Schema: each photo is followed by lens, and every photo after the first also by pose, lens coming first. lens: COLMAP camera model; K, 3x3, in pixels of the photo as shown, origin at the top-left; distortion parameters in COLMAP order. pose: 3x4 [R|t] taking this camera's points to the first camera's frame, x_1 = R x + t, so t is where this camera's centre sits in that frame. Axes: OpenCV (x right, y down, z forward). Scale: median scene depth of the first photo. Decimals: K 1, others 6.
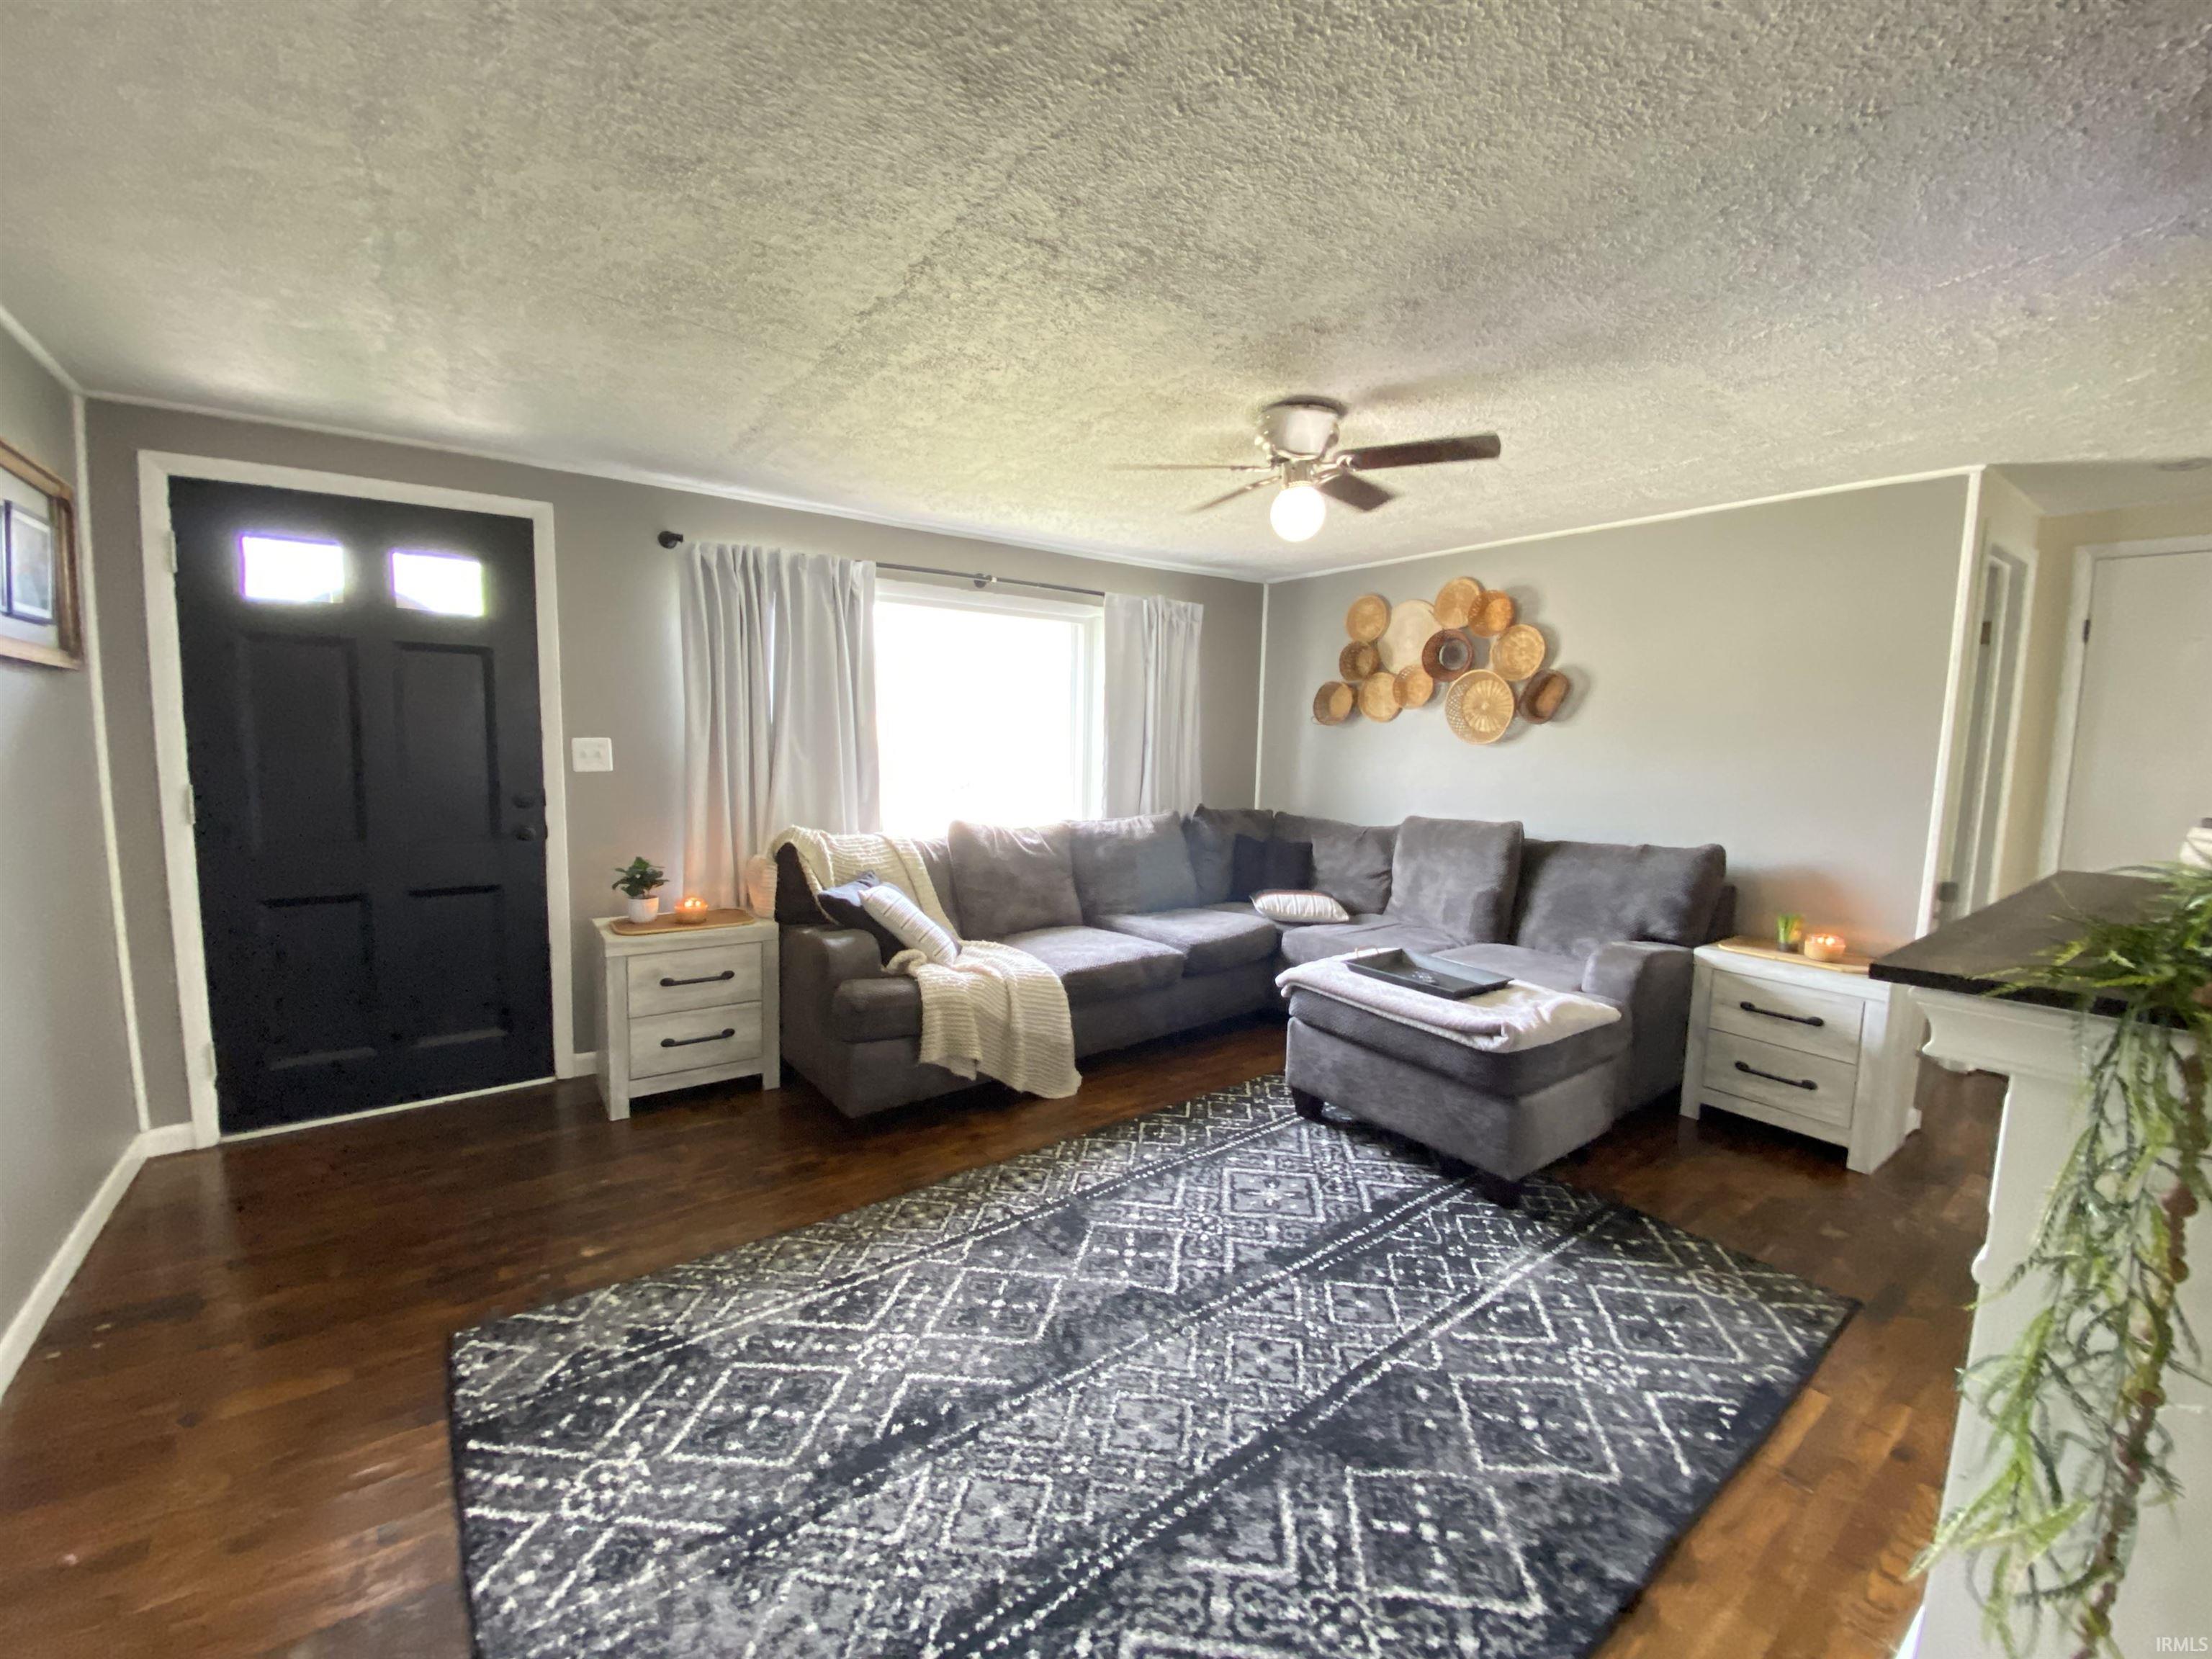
lens RADIAL K [[891.3, 0, 1107.9], [0, 891.3, 821.7], [0, 0, 1]] dist [0.021859, -0.020623]
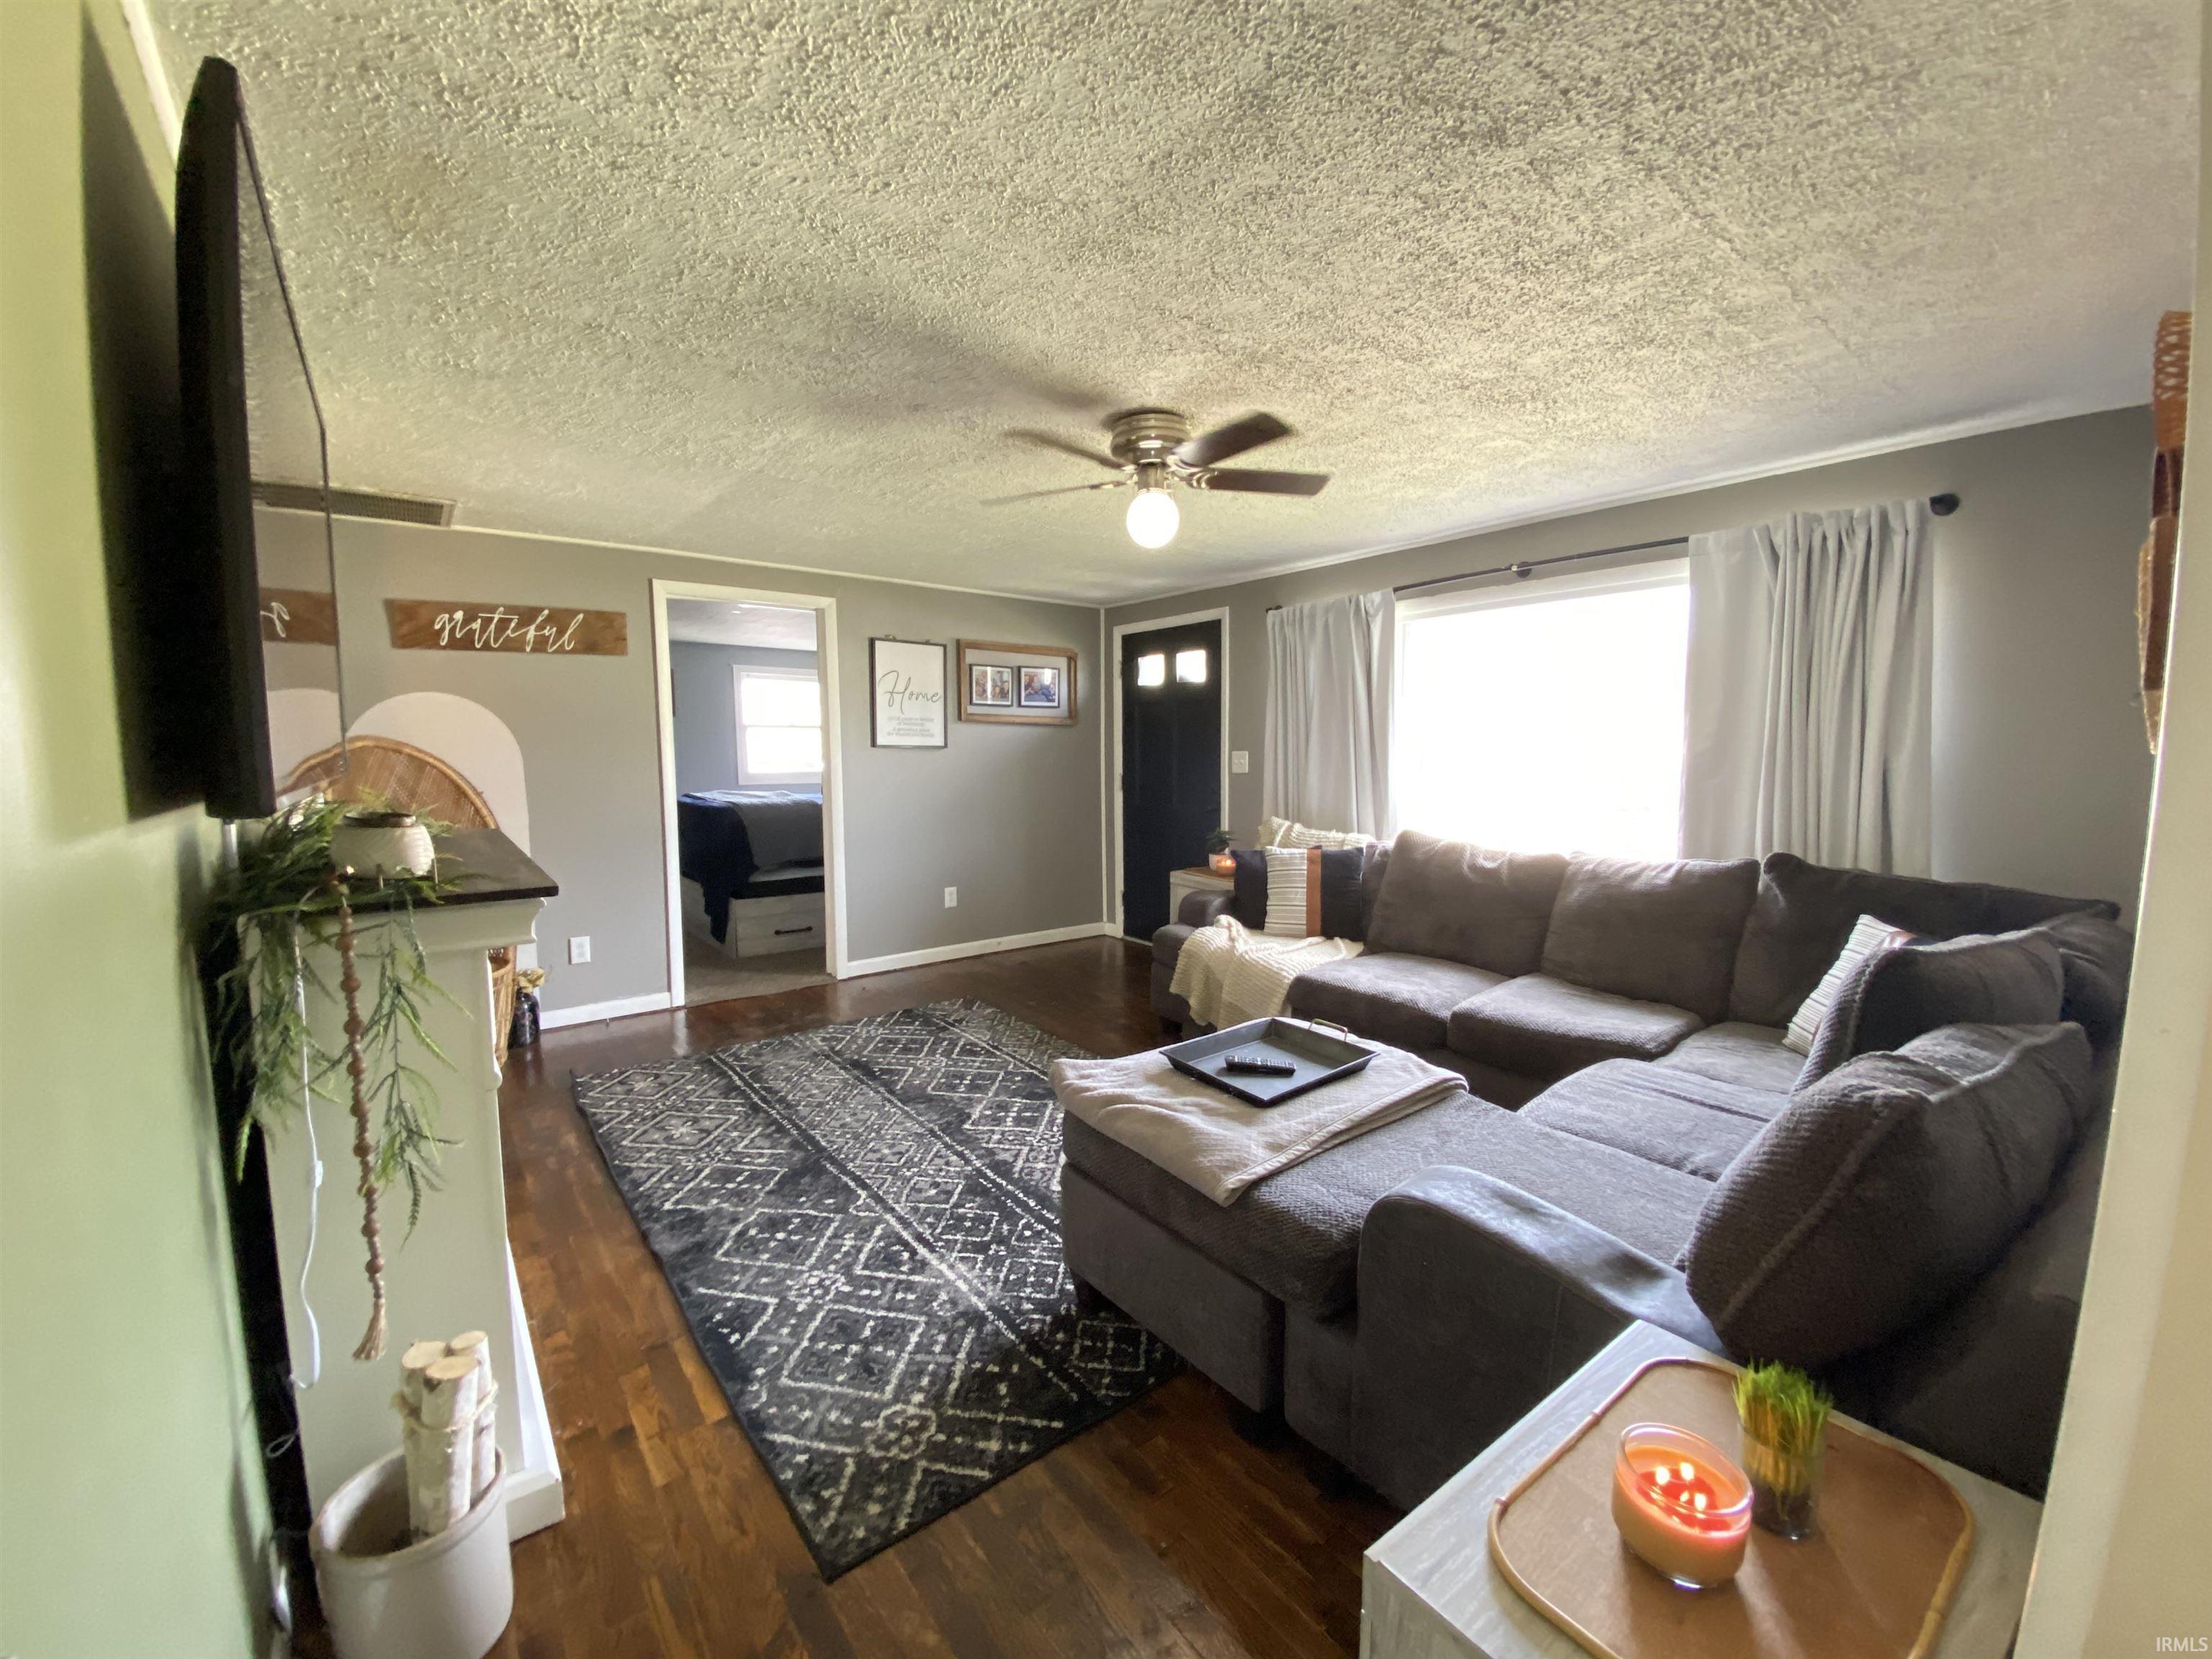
lens RADIAL K [[891.3, 0, 1122.1], [0, 891.3, 812.3], [0, 0, 1]] dist [0.021859, -0.020623]
pose [[0.034893, 0.063220, -0.997389, 1.546805], [-0.095480, 0.993643, 0.059642, -0.095781], [0.994820, 0.093149, 0.040707, 1.189143]]
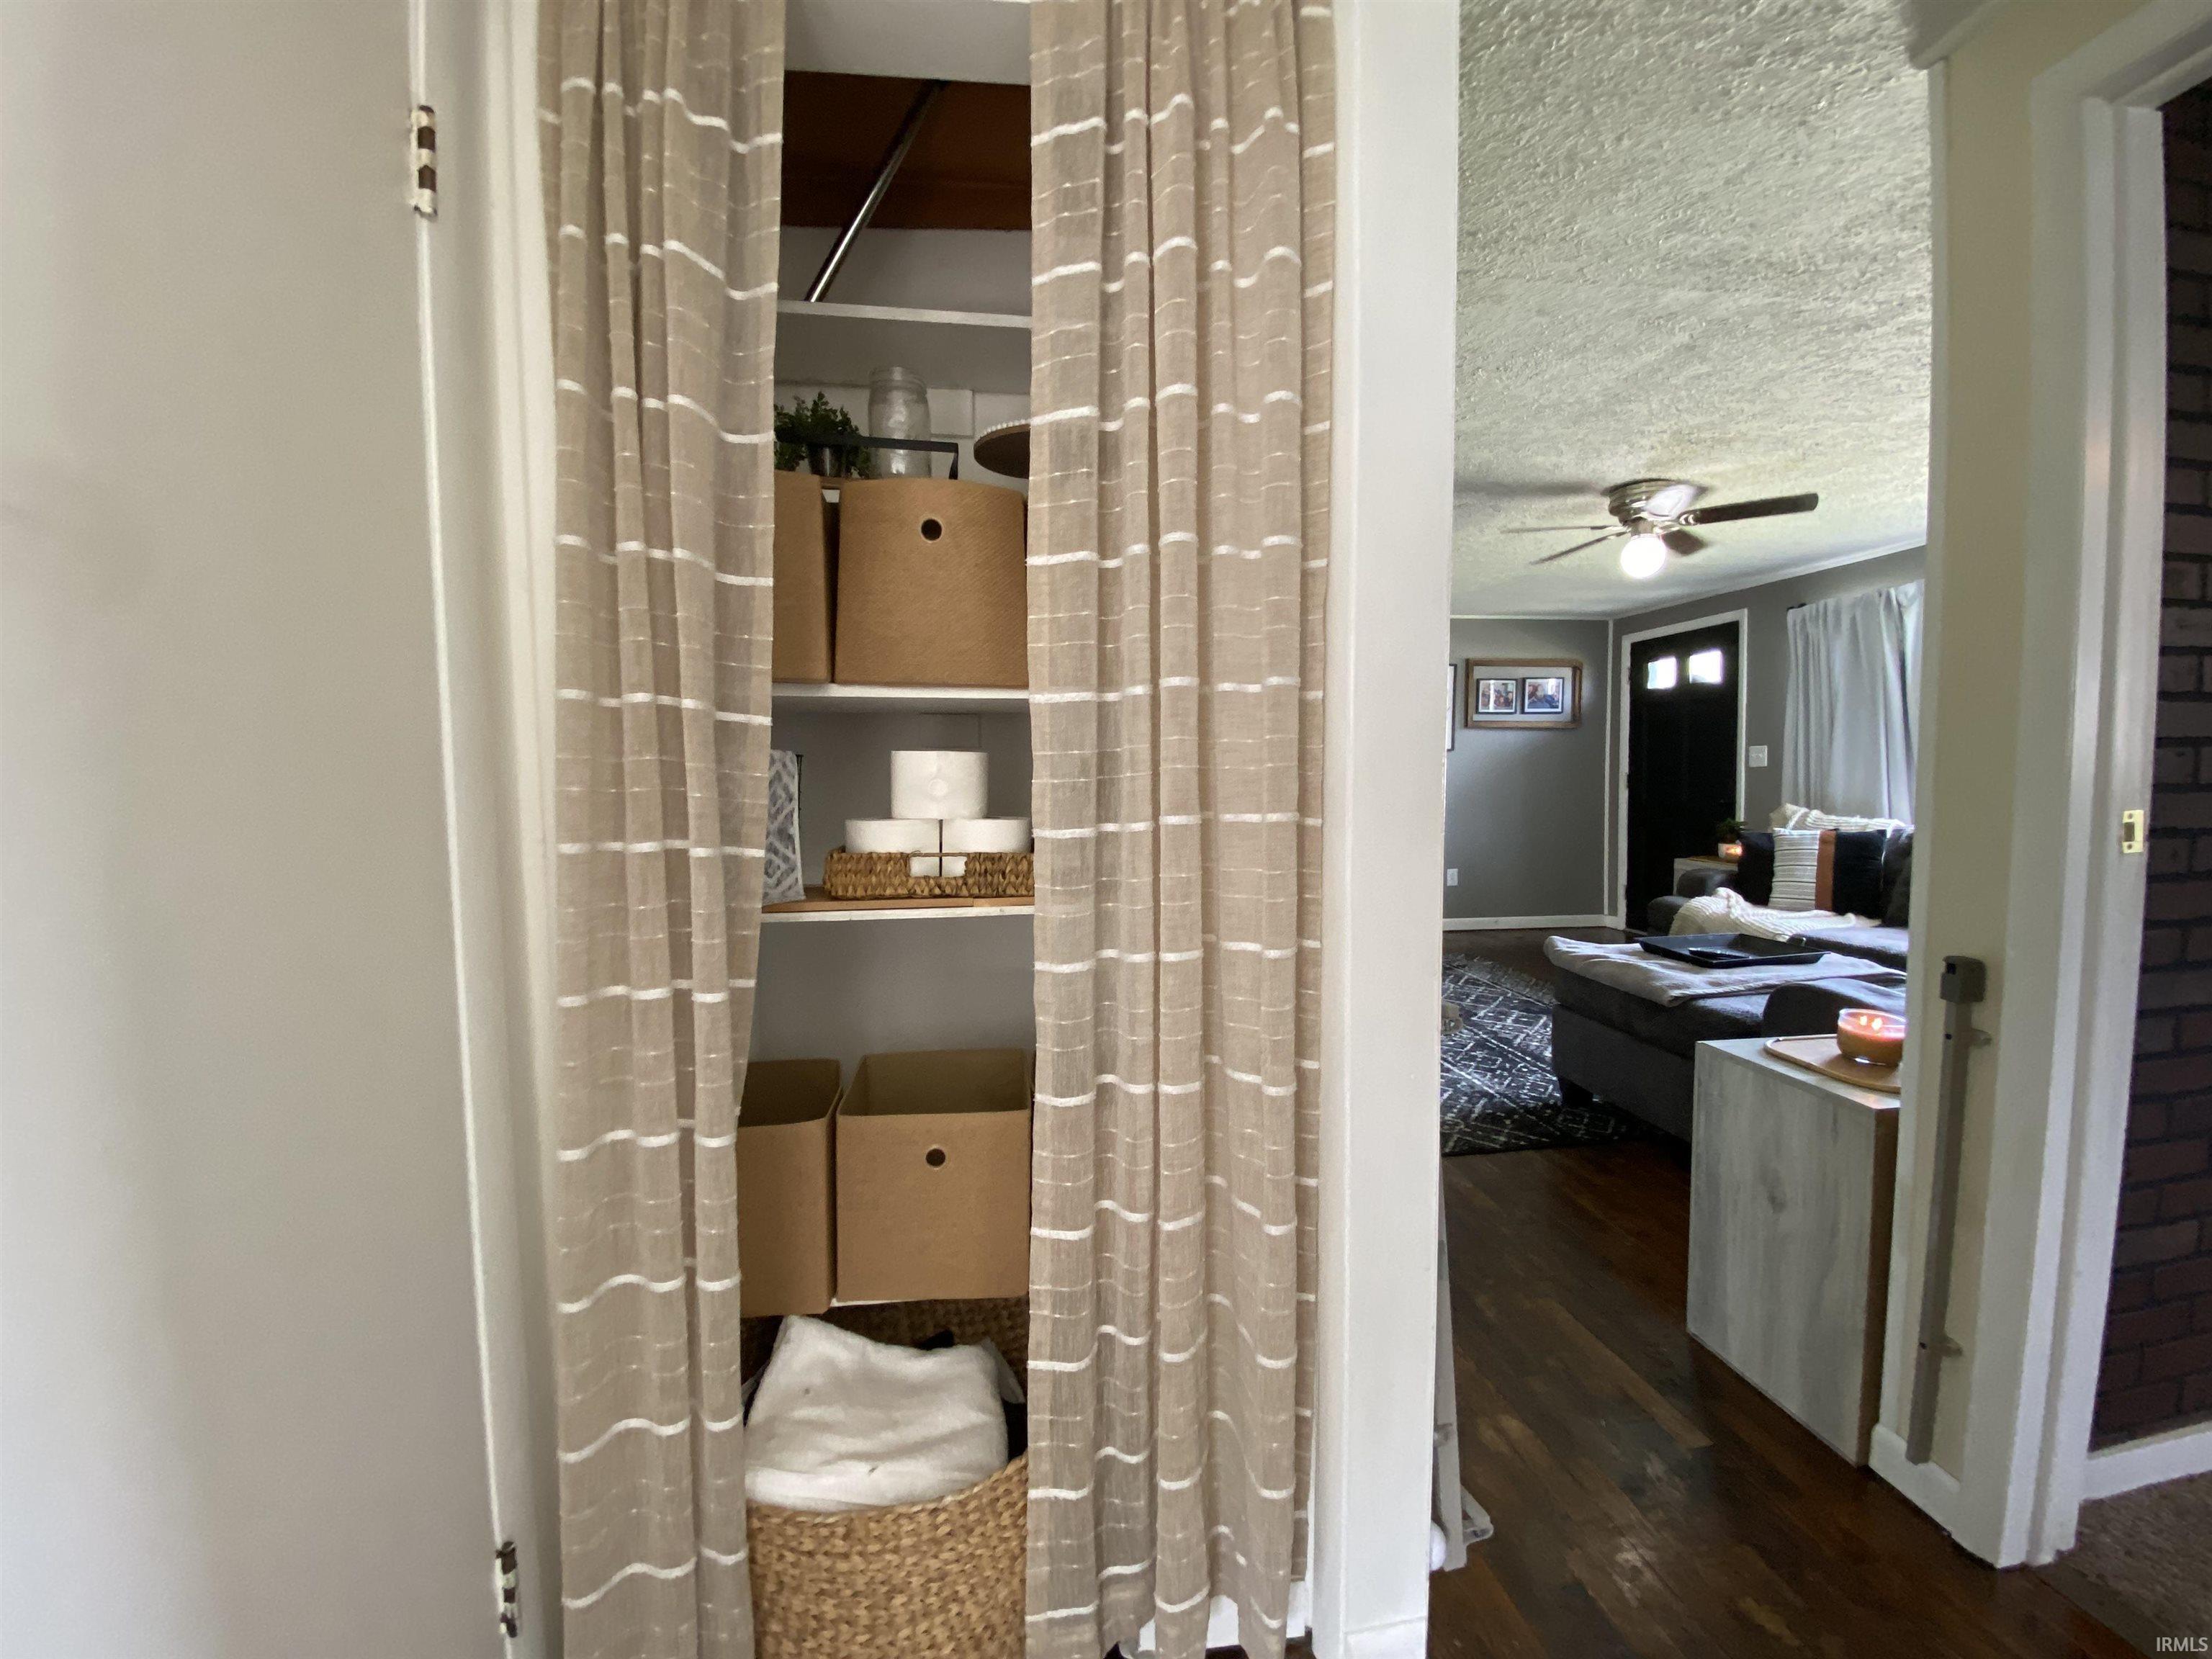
lens RADIAL K [[891.3, 0, 1091.8], [0, 891.3, 820.3], [0, 0, 1]] dist [0.021859, -0.020623]
pose [[-0.496868, 0.036345, -0.867065, 2.243492], [-0.084005, 0.992416, 0.089738, -0.010172], [0.863751, 0.117426, -0.490047, 1.231542]]
